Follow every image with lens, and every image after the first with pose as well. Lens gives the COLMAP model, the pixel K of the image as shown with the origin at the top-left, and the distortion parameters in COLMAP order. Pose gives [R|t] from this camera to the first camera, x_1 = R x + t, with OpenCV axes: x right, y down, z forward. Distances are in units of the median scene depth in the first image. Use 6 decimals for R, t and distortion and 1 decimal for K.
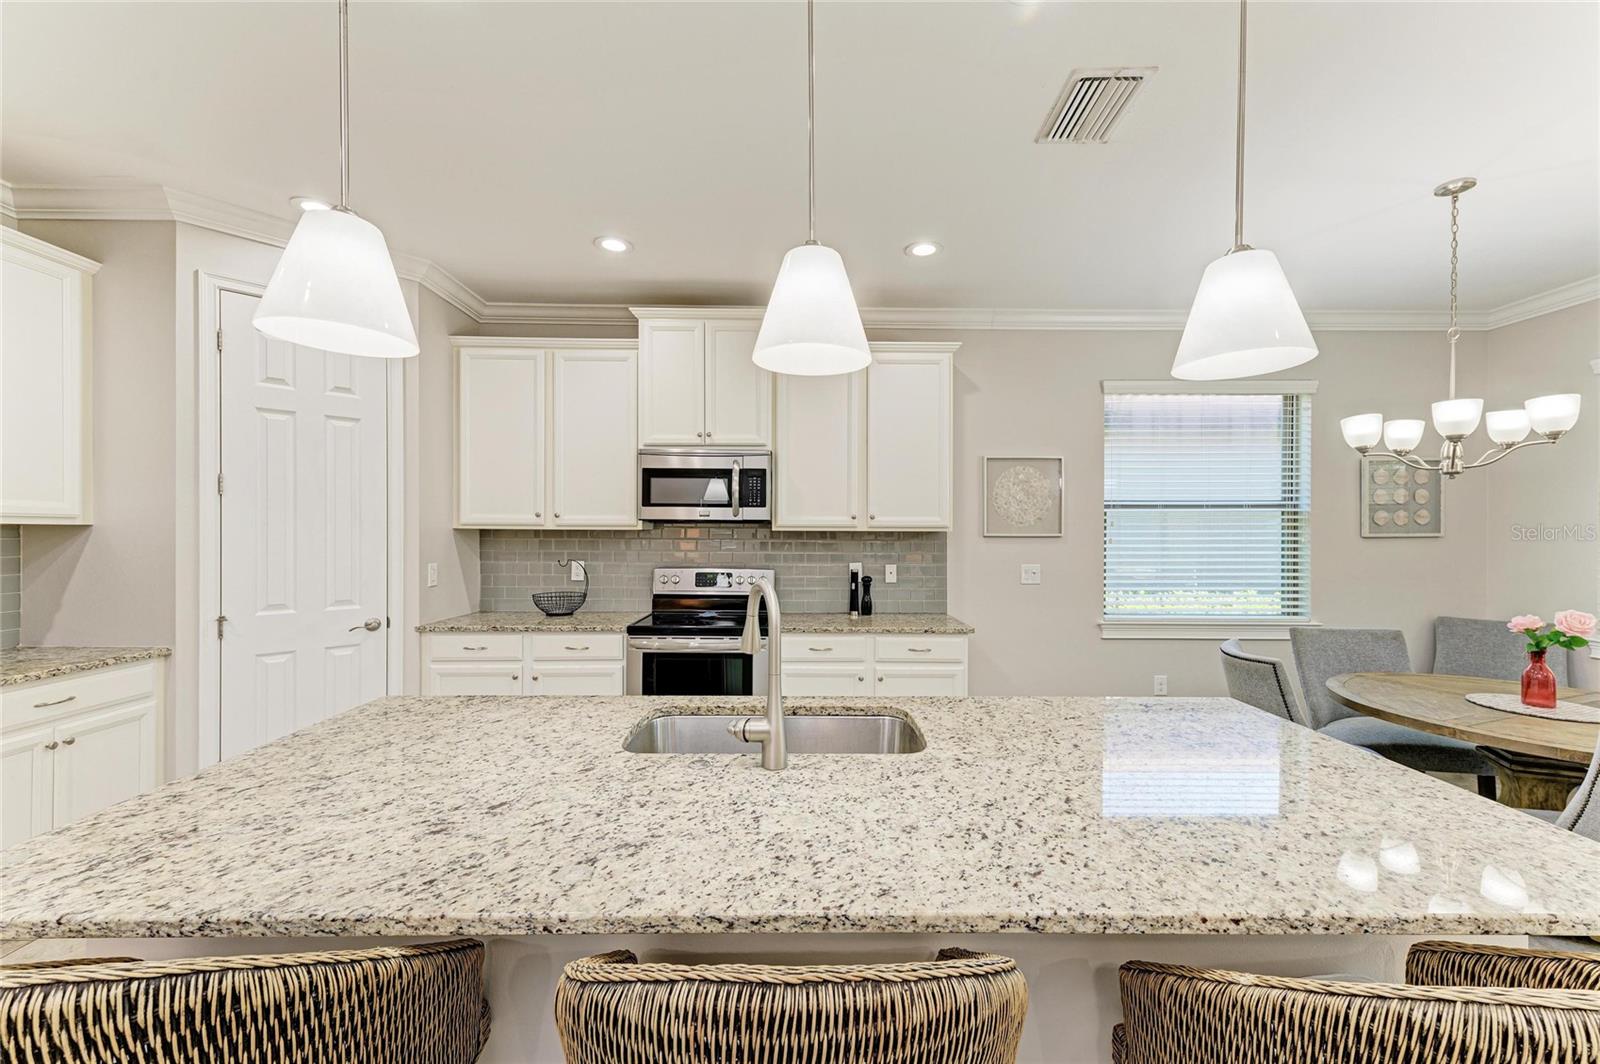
lens RADIAL K [[624.1, 0, 804.0], [0, 624.1, 534.1], [0, 0, 1]] dist [0.020509, -0.005680]
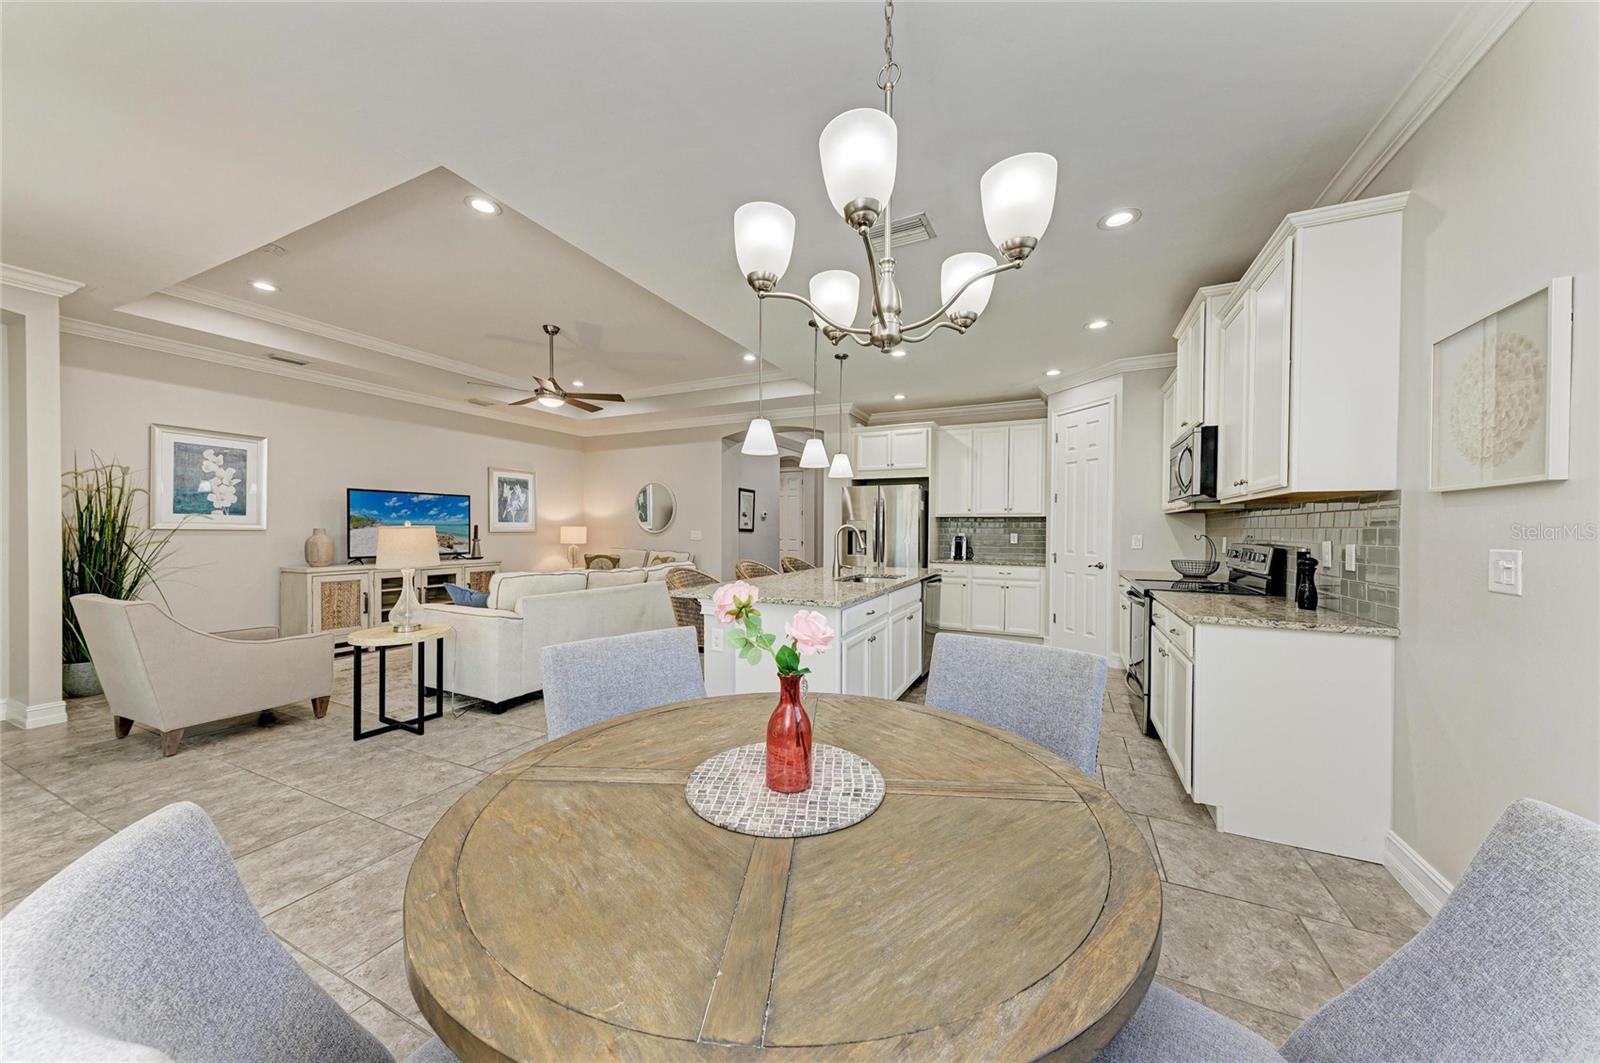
lens RADIAL K [[541.0, 0, 804.2], [0, 541.0, 534.7], [0, 0, 1]] dist [0.020116, -0.003938]
pose [[-0.434845, 0.000018, -0.900505, 1.035014], [-0.008711, 0.999953, 0.004226, 0.045878], [0.900463, 0.009682, -0.434824, 0.800776]]
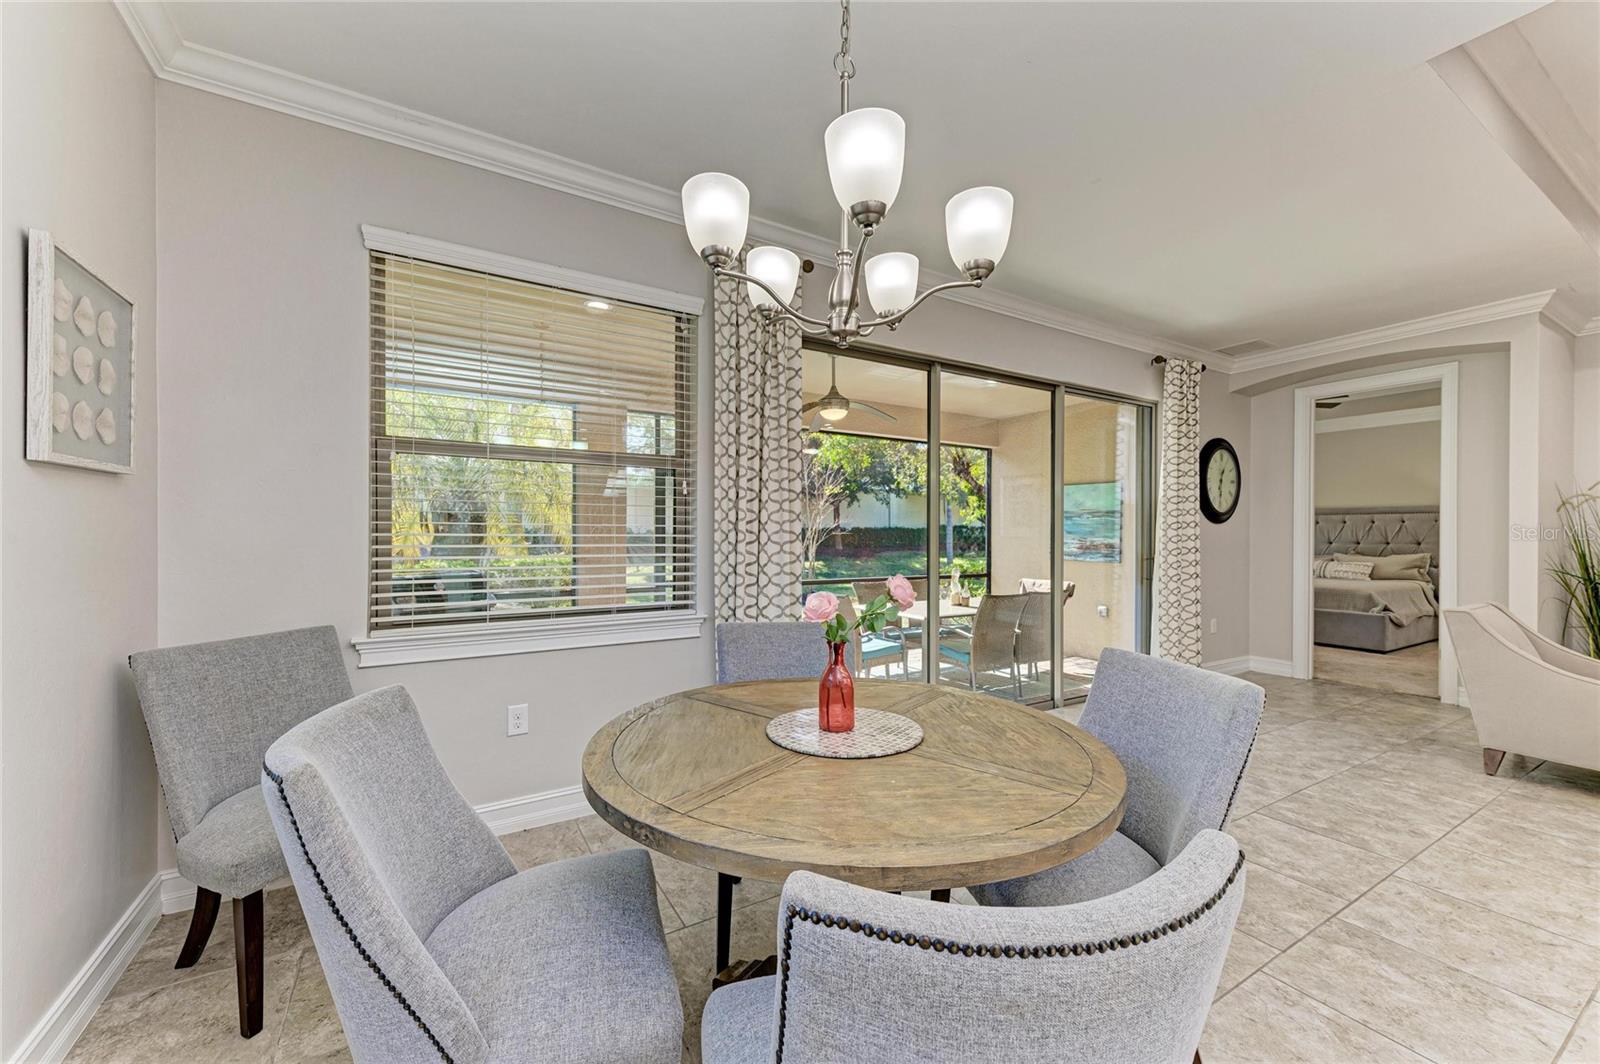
lens RADIAL K [[619.7, 0, 792.7], [0, 619.7, 538.0], [0, 0, 1]] dist [0.002054, -0.000100]
pose [[-0.502194, -0.014114, 0.864640, 0.433087], [-0.007538, 0.999900, 0.011944, 0.044960], [-0.864722, -0.000519, -0.502250, 0.907013]]
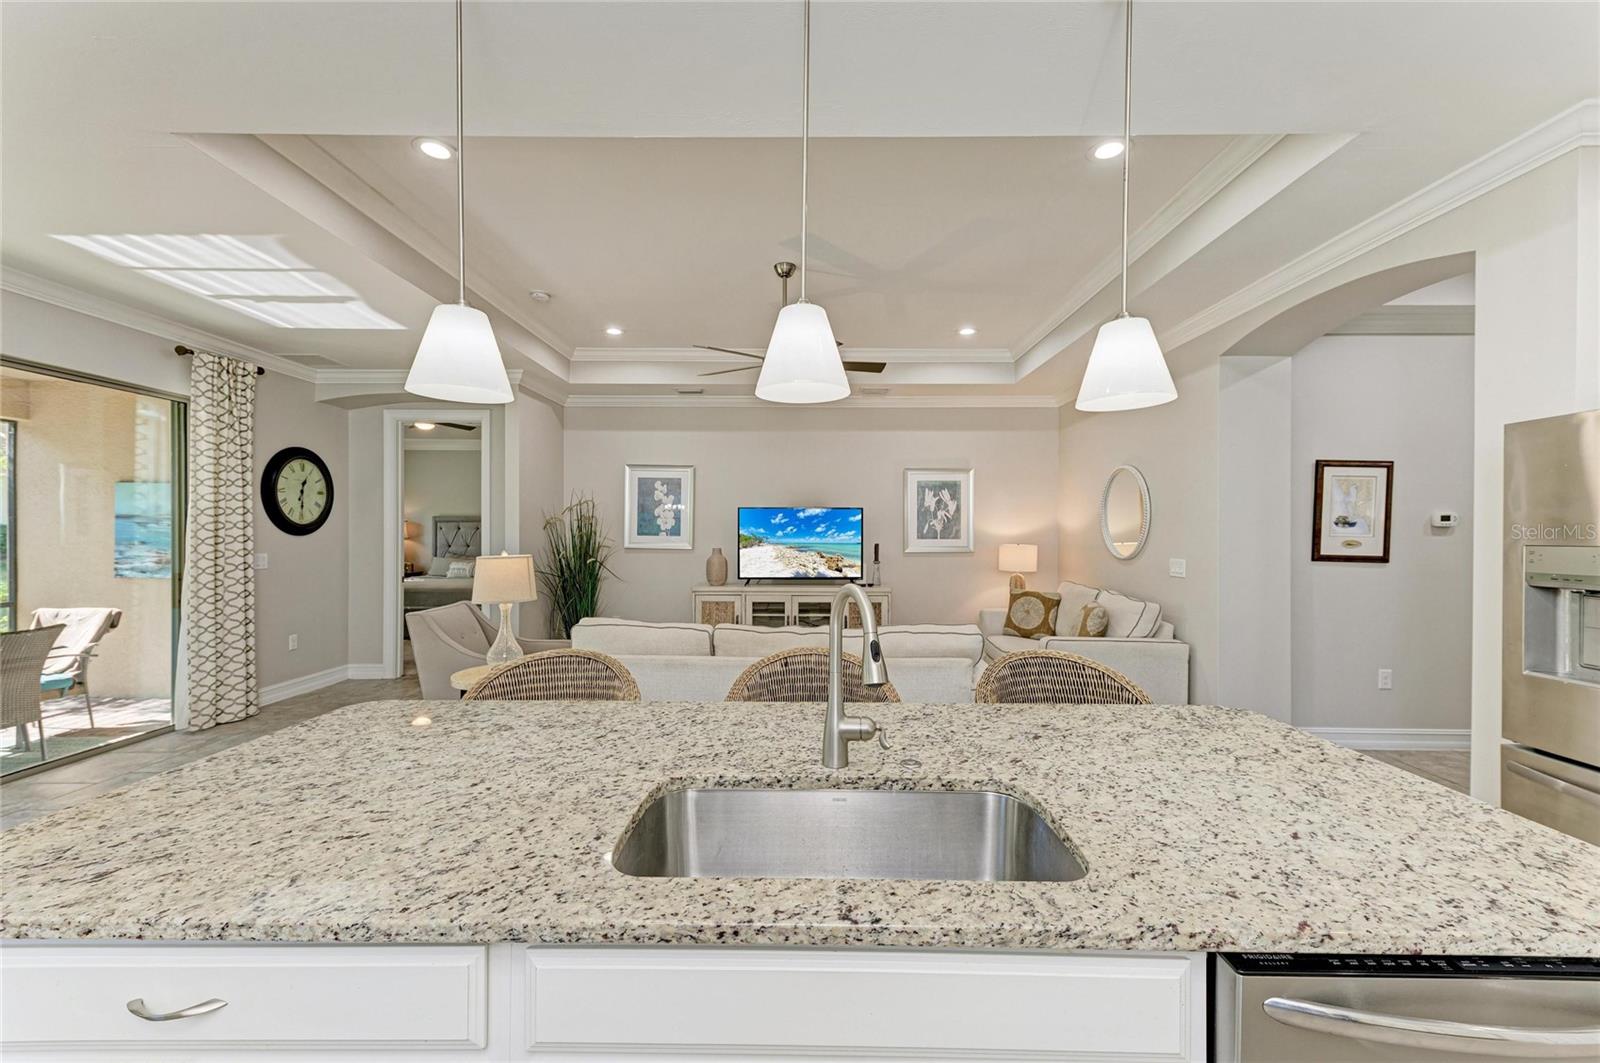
lens RADIAL K [[644.9, 0, 802.8], [0, 644.9, 535.2], [0, 0, 1]] dist [0.025302, -0.009460]
pose [[-0.999674, -0.009479, 0.023717, -0.006208], [-0.009372, 0.999945, 0.004625, 0.000600], [-0.023759, 0.004401, -0.999708, 0.753680]]
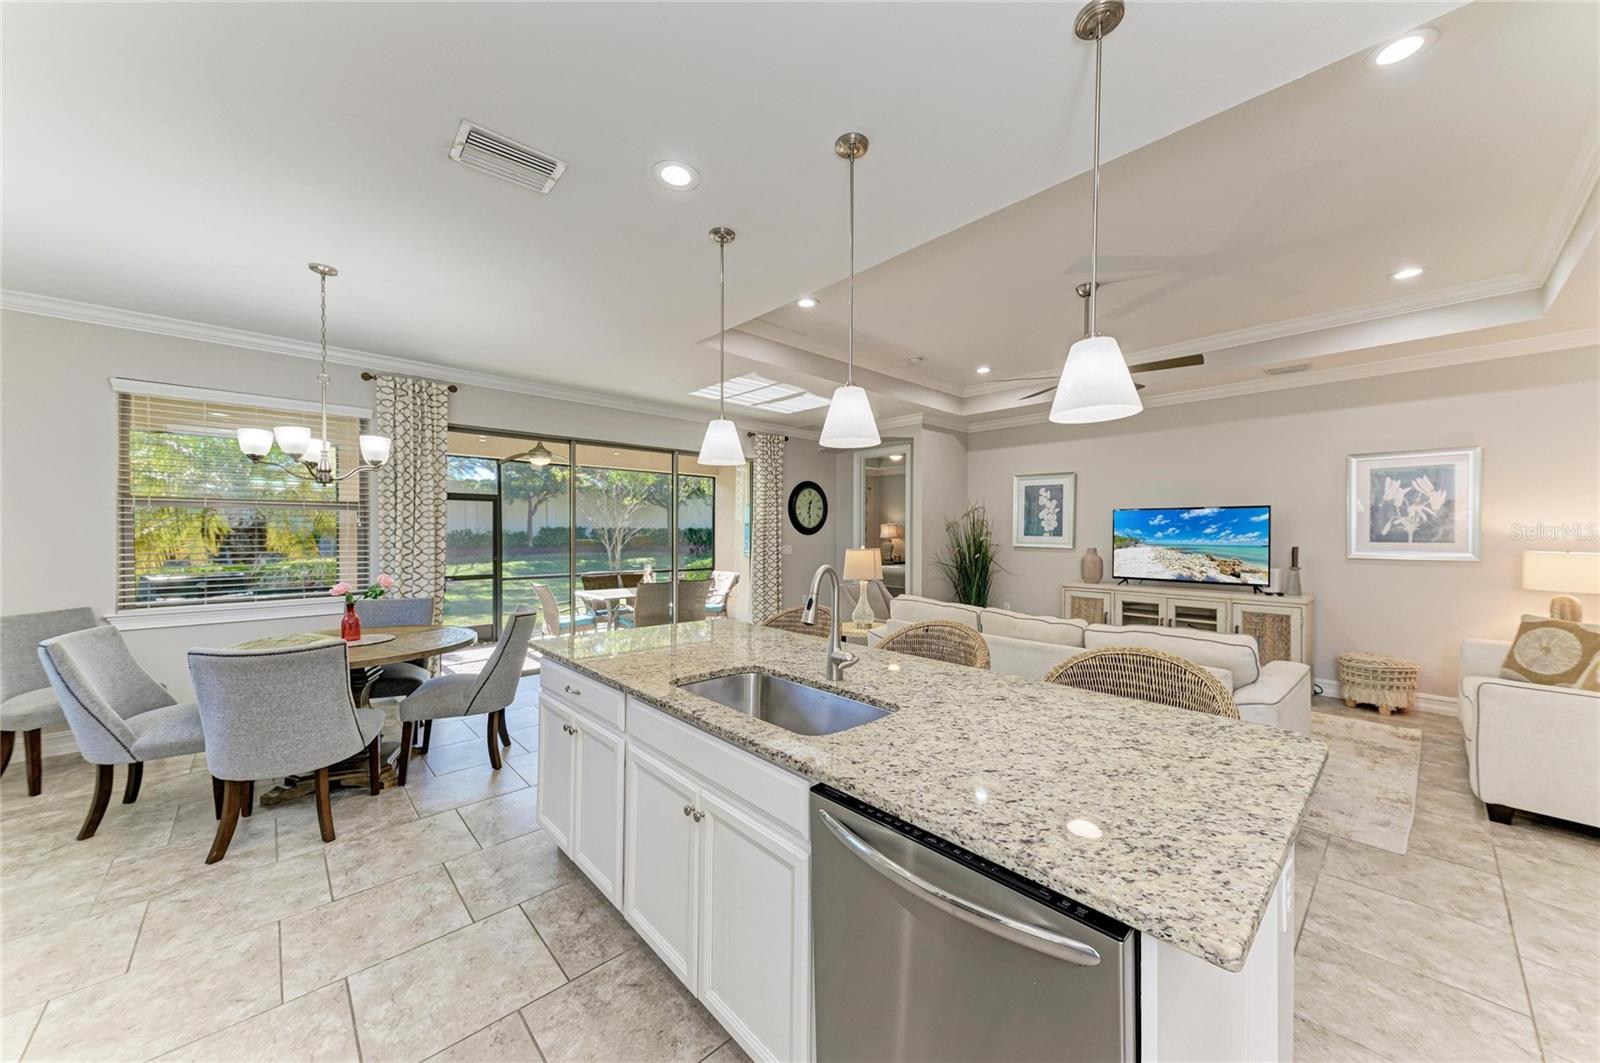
lens RADIAL K [[568.4, 0, 795.1], [0, 568.4, 532.7], [0, 0, 1]] dist [0.017862, -0.000205]
pose [[-0.670211, -0.010550, 0.742095, -0.389675], [-0.007947, 0.999944, 0.007038, -0.003468], [-0.742128, -0.001180, -0.670257, 0.758896]]
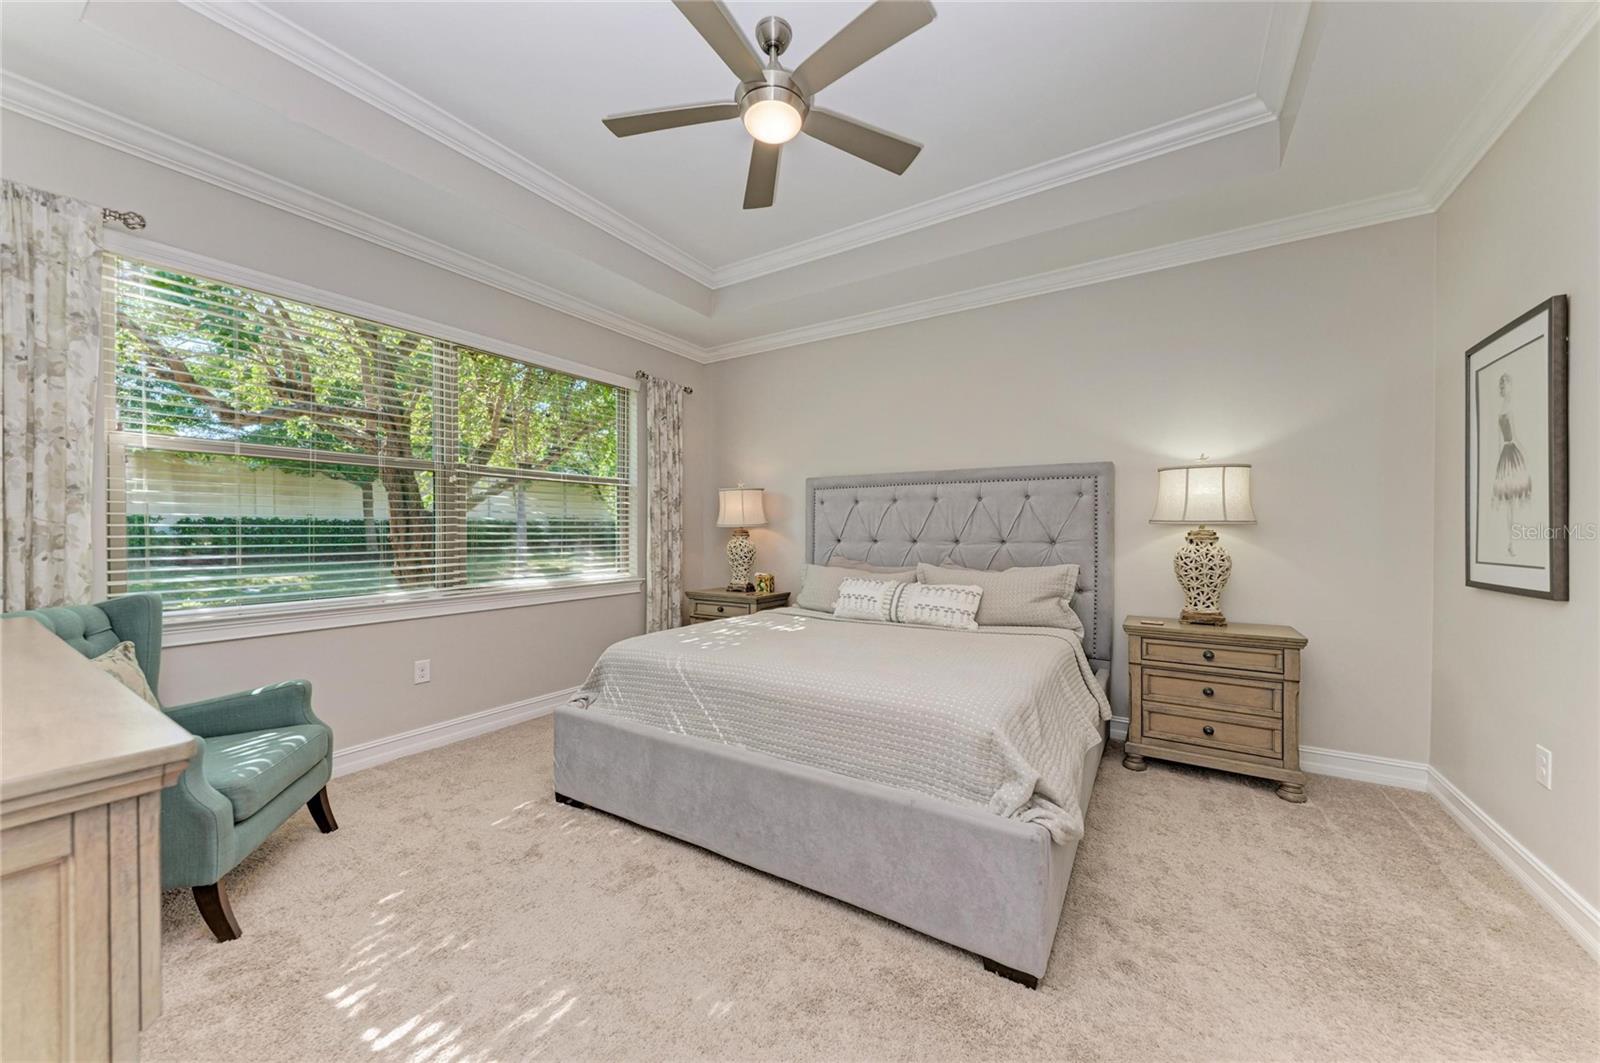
lens RADIAL K [[565.0, 0, 792.6], [0, 565.0, 533.1], [0, 0, 1]] dist [0.014763, -0.004276]
pose [[-0.829625, -0.009272, 0.558244, 1.046402], [-0.003154, 0.999924, 0.011921, 0.048828], [-0.558312, 0.008129, -0.829591, -1.049841]]
